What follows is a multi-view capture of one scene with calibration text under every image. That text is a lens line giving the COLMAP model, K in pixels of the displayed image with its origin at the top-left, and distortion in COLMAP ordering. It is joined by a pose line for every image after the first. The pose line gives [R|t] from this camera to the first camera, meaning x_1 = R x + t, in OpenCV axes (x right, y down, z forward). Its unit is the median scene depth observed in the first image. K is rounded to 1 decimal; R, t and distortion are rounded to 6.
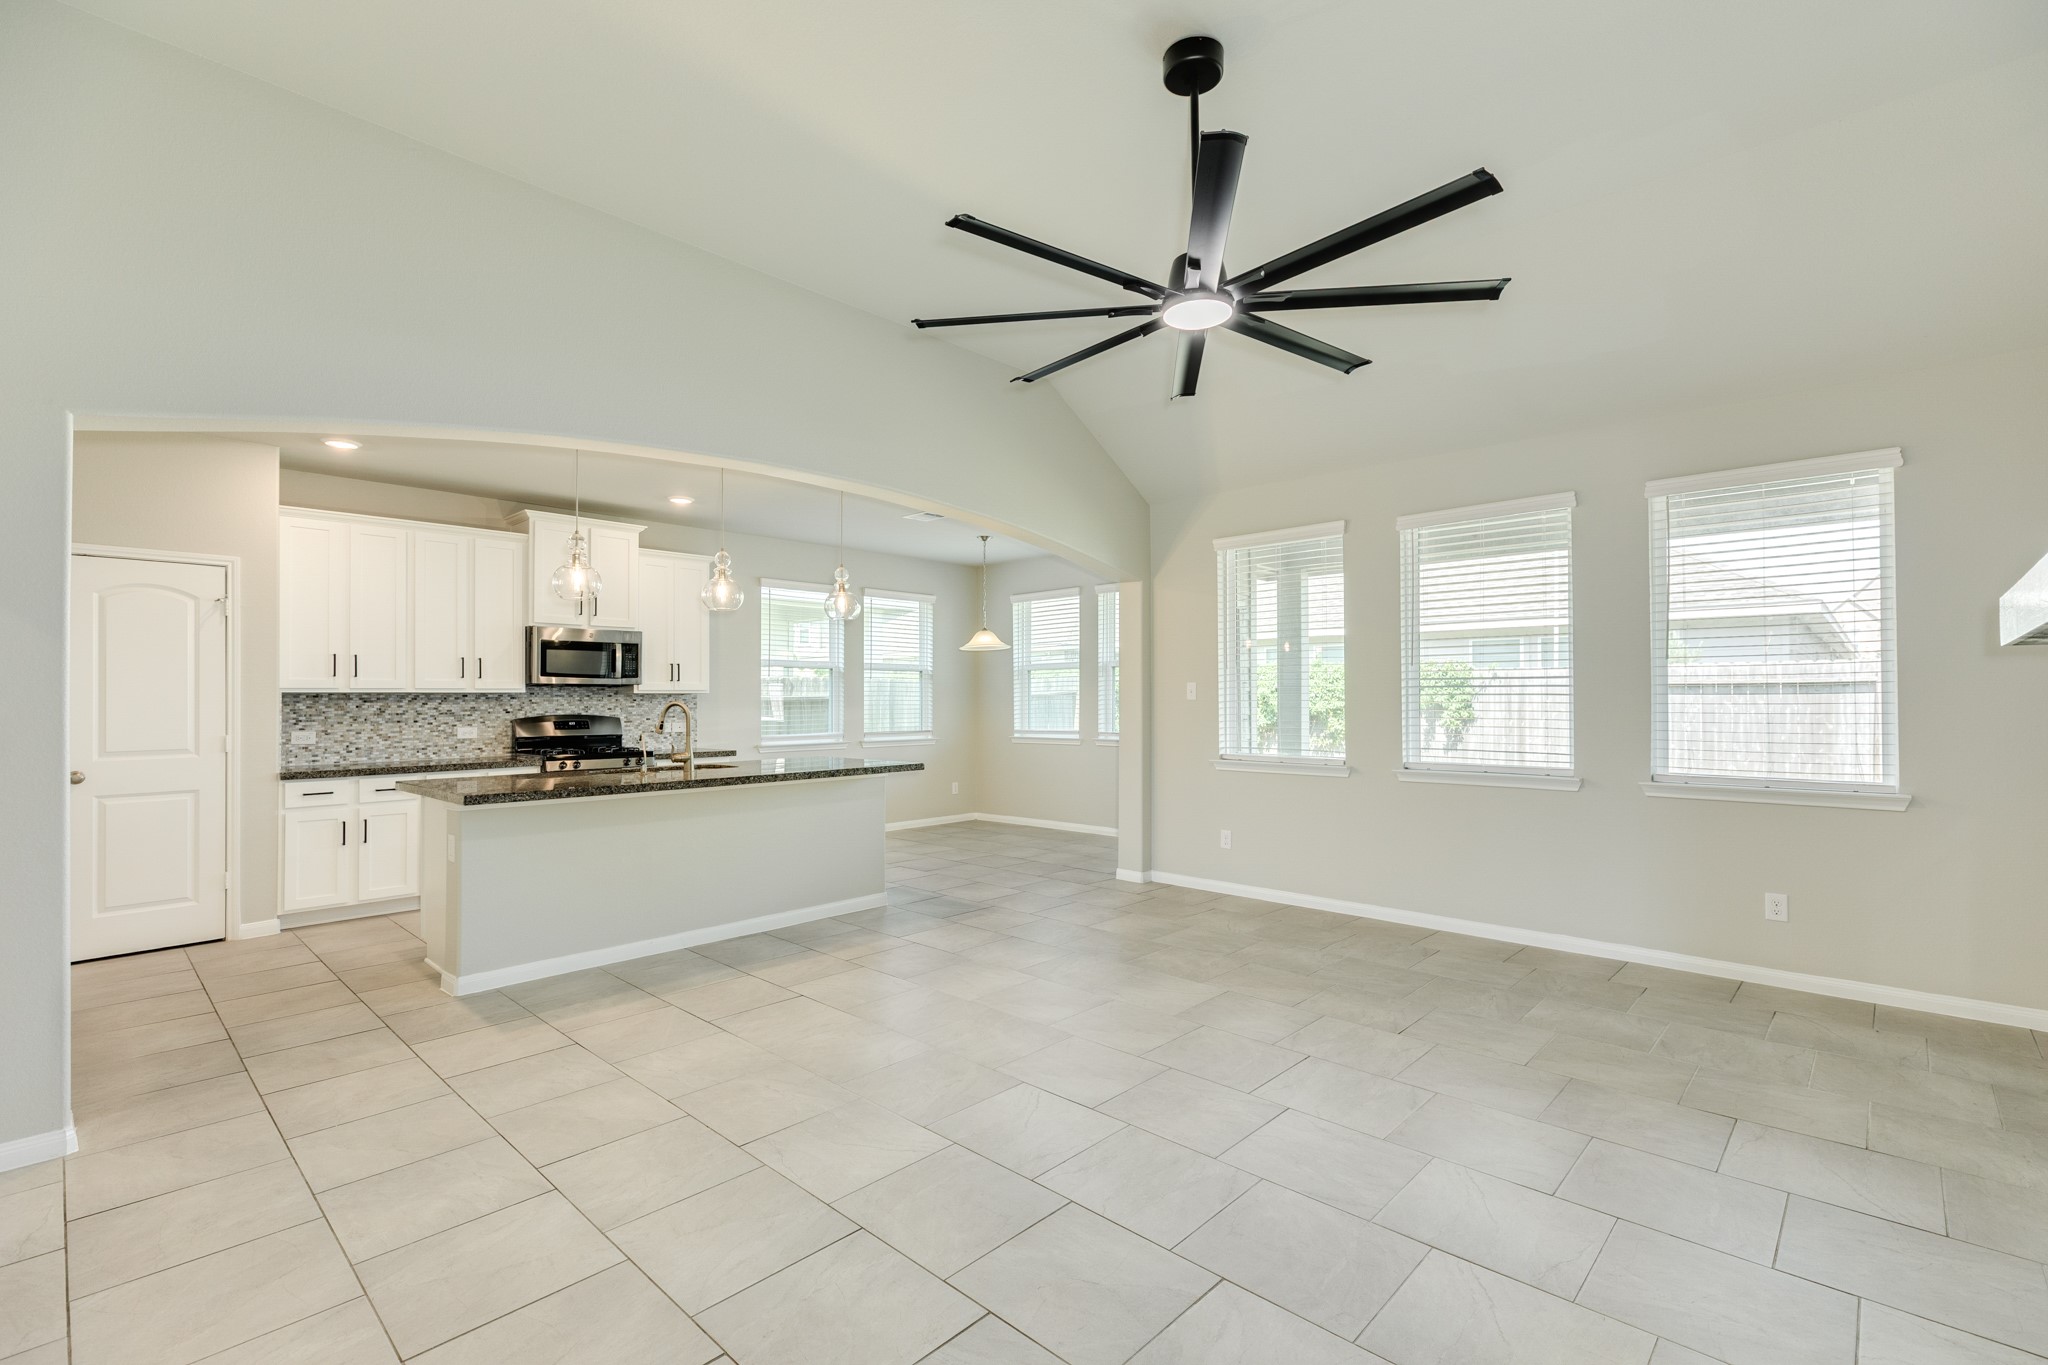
lens RADIAL K [[912.8, 0, 1041.7], [0, 912.8, 688.0], [0, 0, 1]] dist [0.013082, -0.001324]
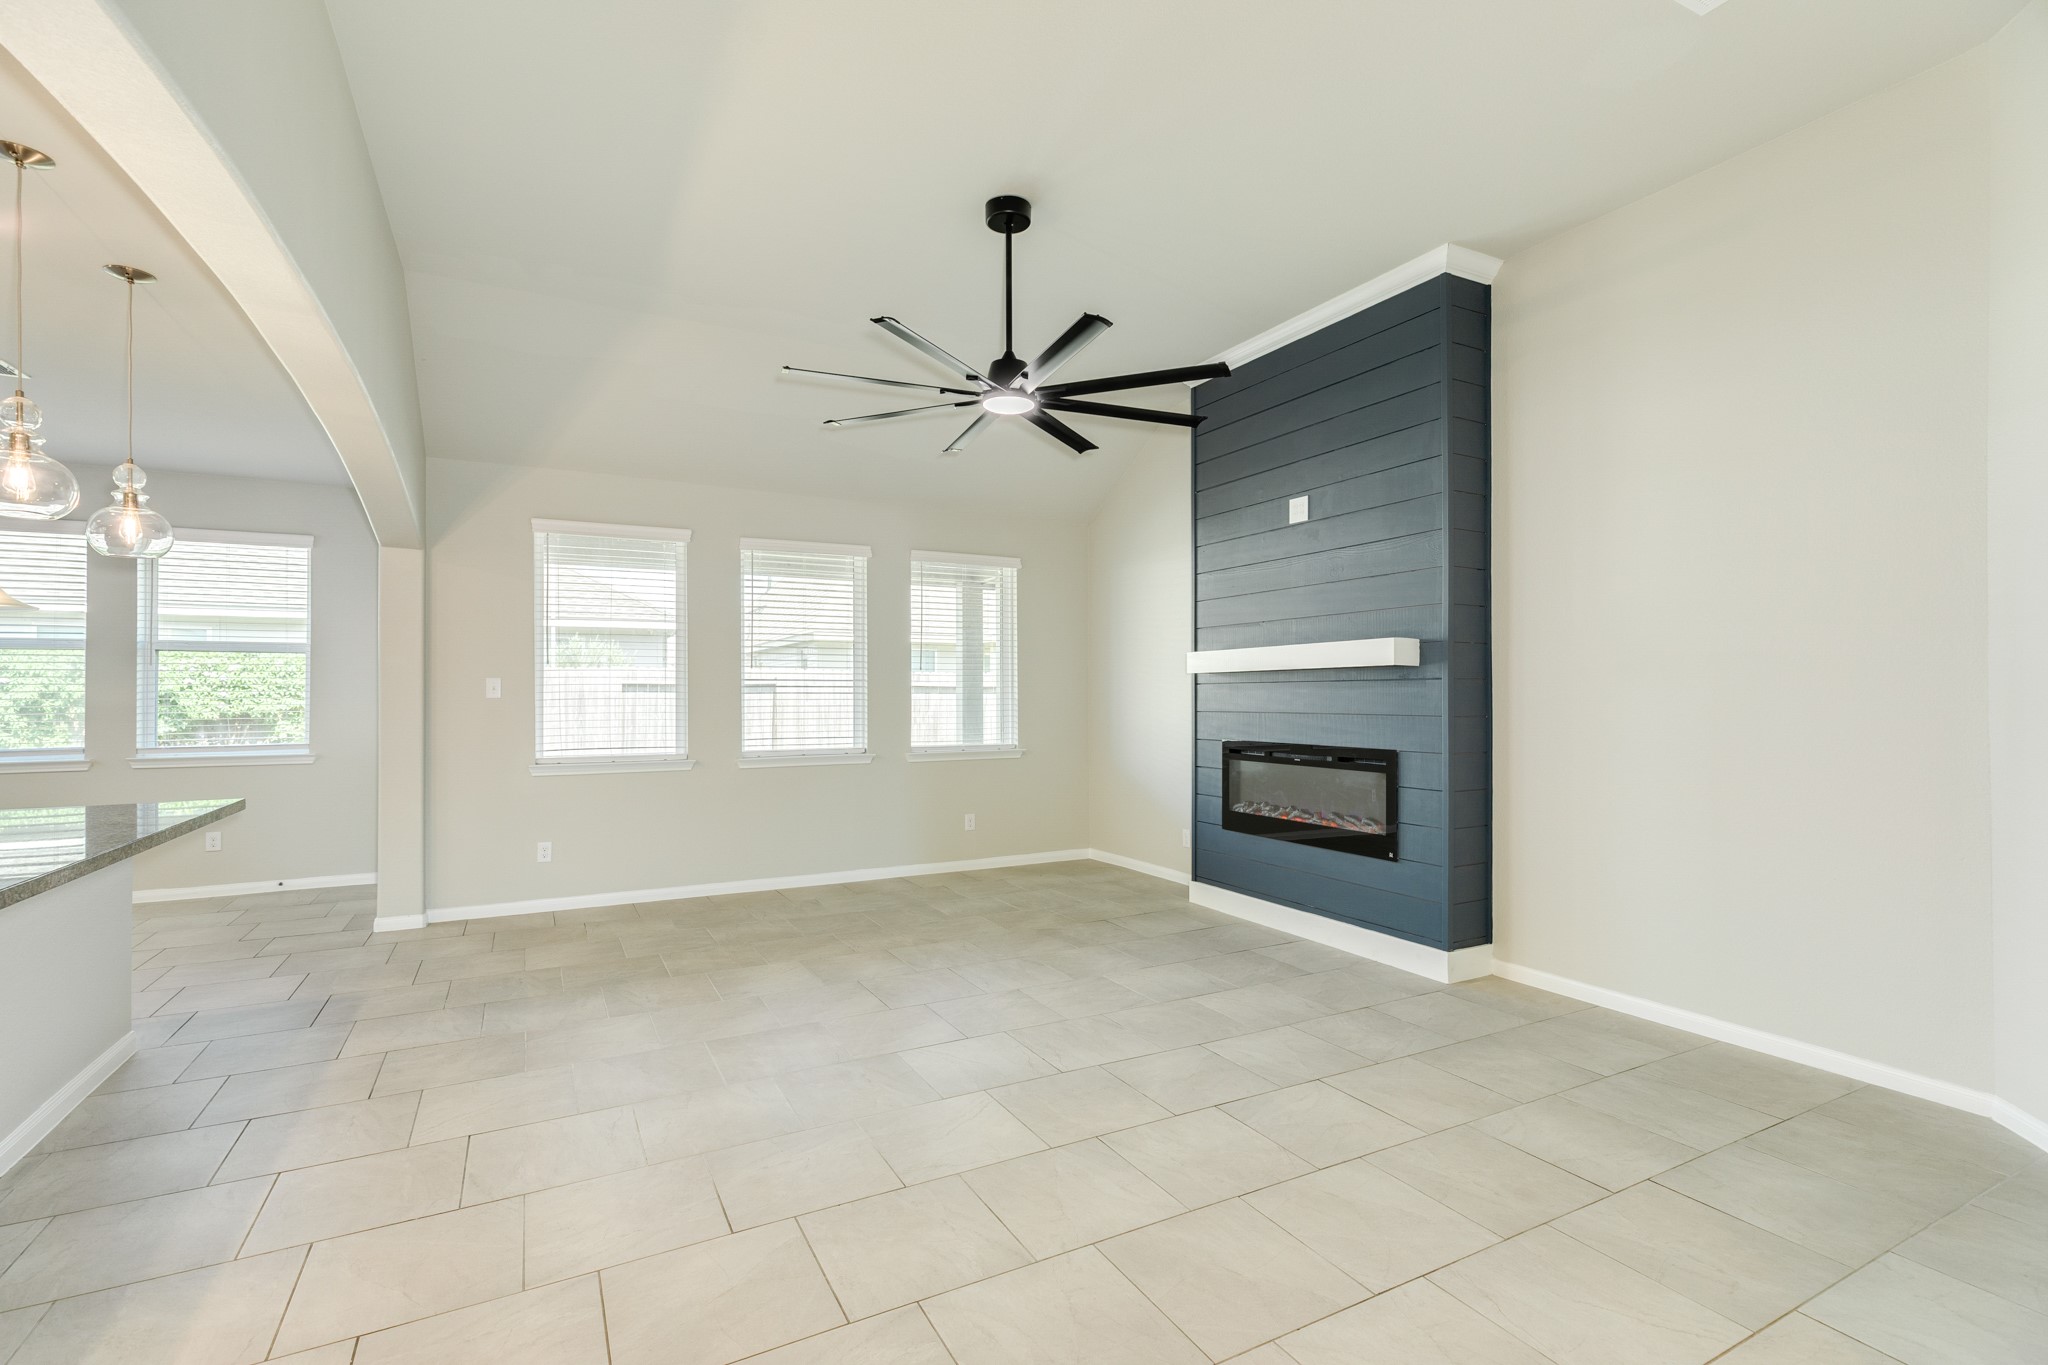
lens RADIAL K [[912.8, 0, 1005.8], [0, 912.8, 693.7], [0, 0, 1]] dist [0.013082, -0.001324]
pose [[0.338742, 0.002553, 0.940876, -0.521357], [-0.010933, 0.999939, 0.001223, 0.002373], [-0.940816, -0.010701, 0.338749, 0.270984]]
